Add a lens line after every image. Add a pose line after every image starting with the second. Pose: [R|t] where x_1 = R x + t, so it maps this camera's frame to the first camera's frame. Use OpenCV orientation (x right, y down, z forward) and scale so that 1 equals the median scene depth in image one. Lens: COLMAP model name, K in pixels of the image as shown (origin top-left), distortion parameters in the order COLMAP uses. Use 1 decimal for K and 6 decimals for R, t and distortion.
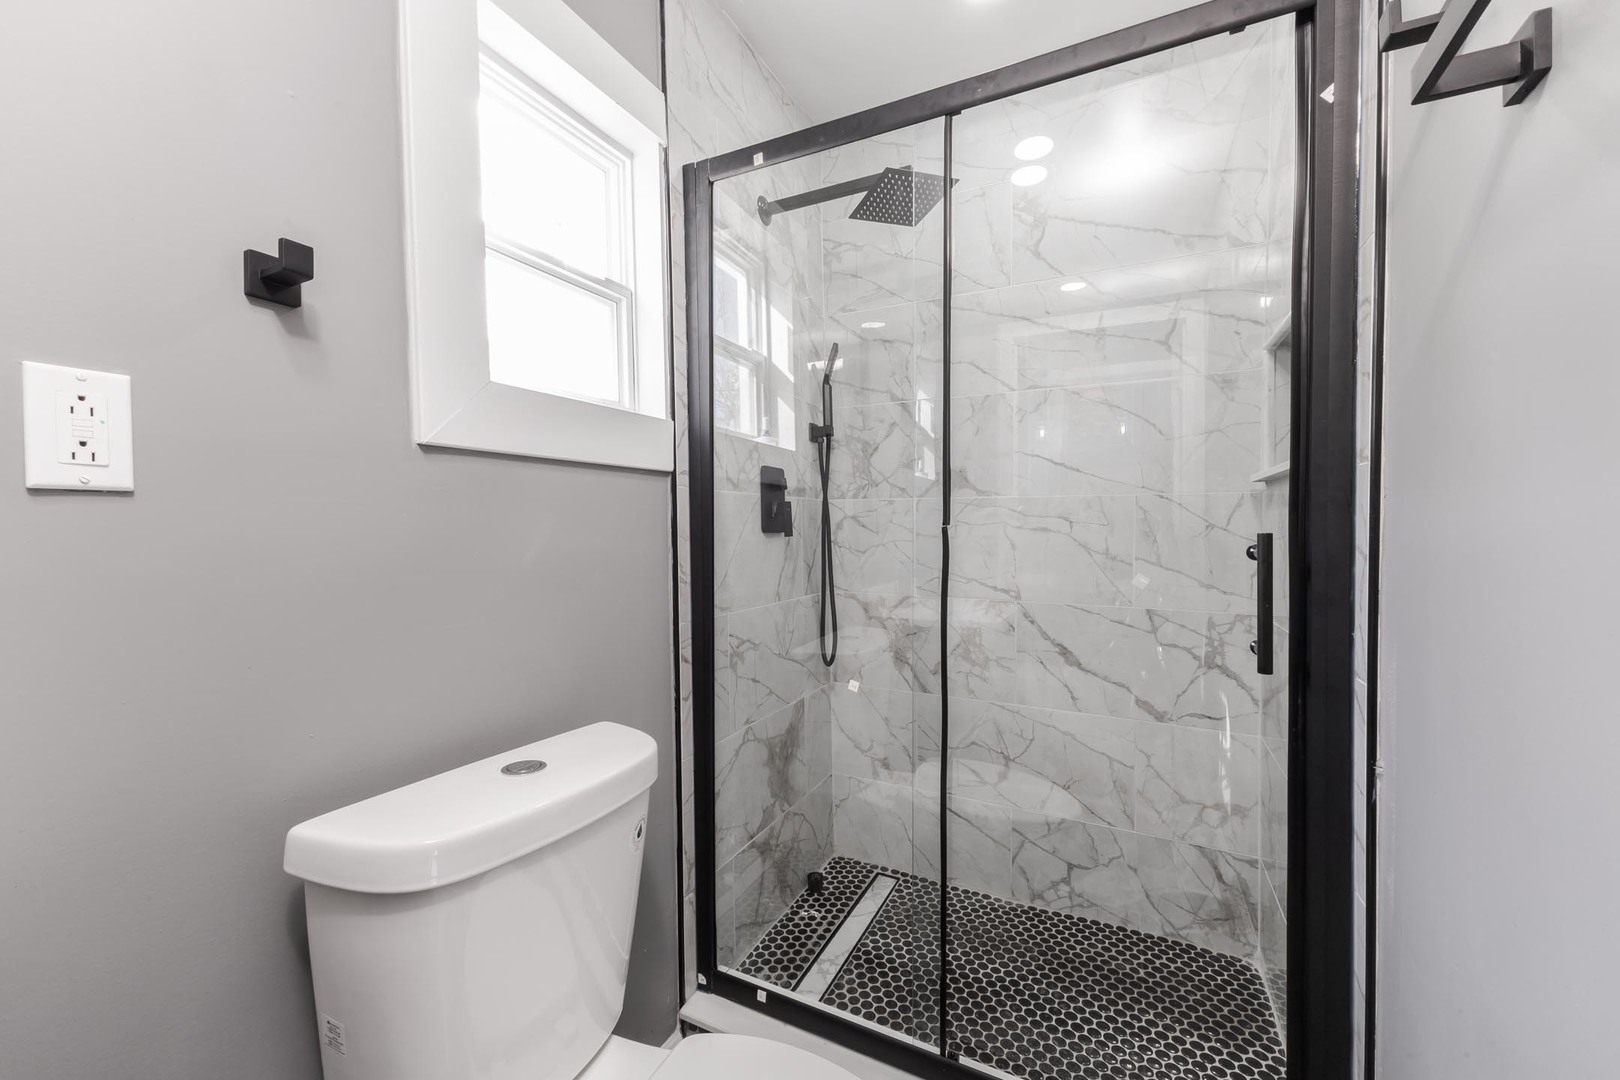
lens RADIAL K [[635.1, 0, 825.5], [0, 635.1, 579.0], [0, 0, 1]] dist [0.003626, -0.000719]
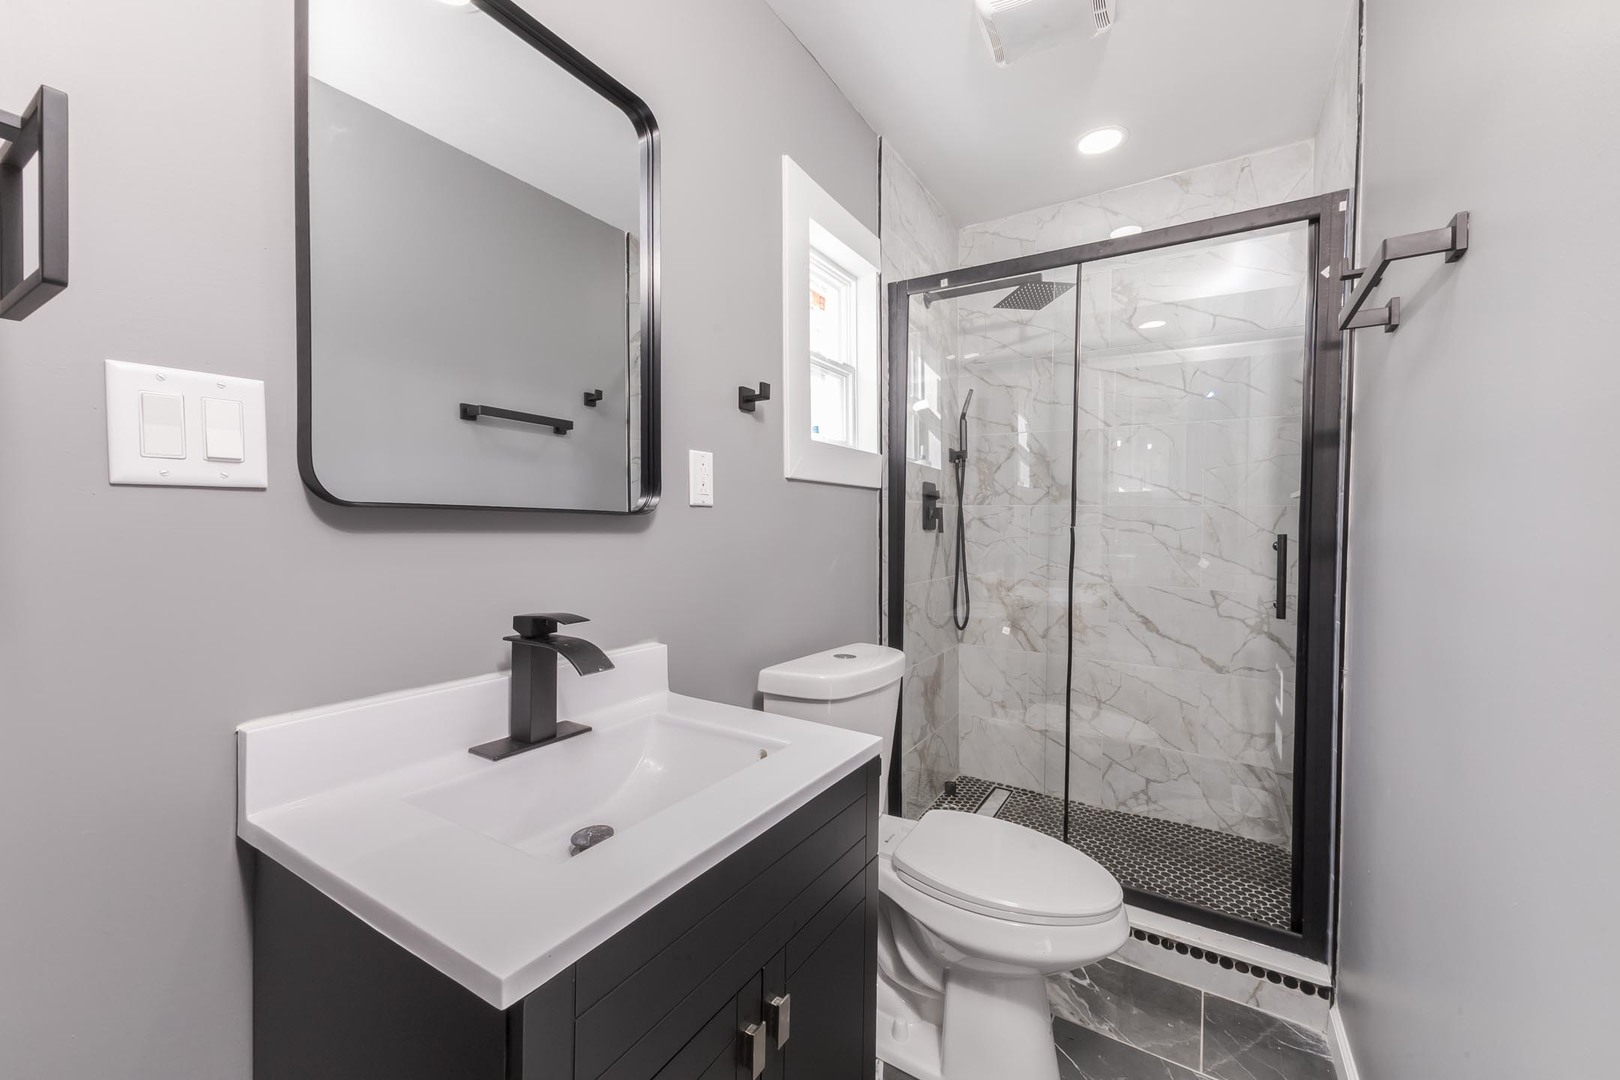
lens RADIAL K [[635.1, 0, 823.7], [0, 635.1, 571.1], [0, 0, 1]] dist [0.003626, -0.000719]
pose [[0.995649, 0.021603, -0.090646, -0.195695], [-0.022465, 0.999712, -0.008495, 0.036492], [0.090436, 0.010494, 0.995847, -0.428429]]
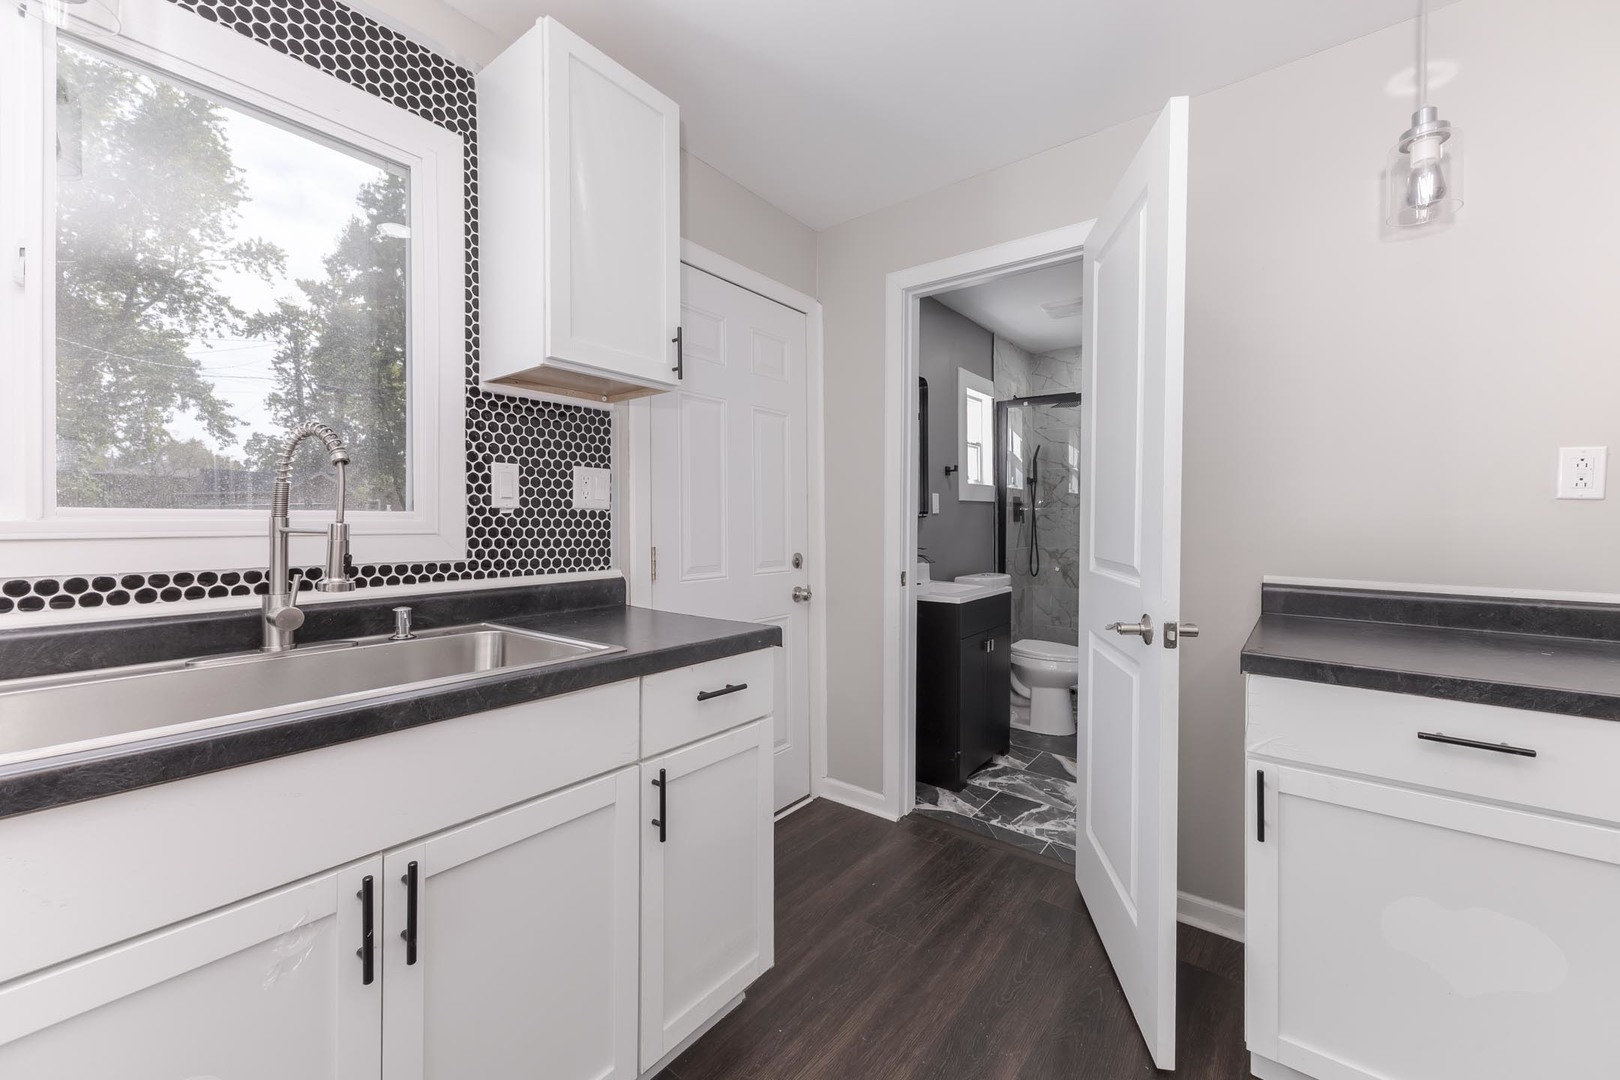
lens RADIAL K [[635.1, 0, 817.0], [0, 635.1, 543.9], [0, 0, 1]] dist [0.003626, -0.000719]
pose [[0.979813, 0.018860, -0.199026, -0.389600], [-0.025743, 0.999155, -0.032052, 0.132035], [0.198254, 0.036528, 0.979470, -1.838838]]
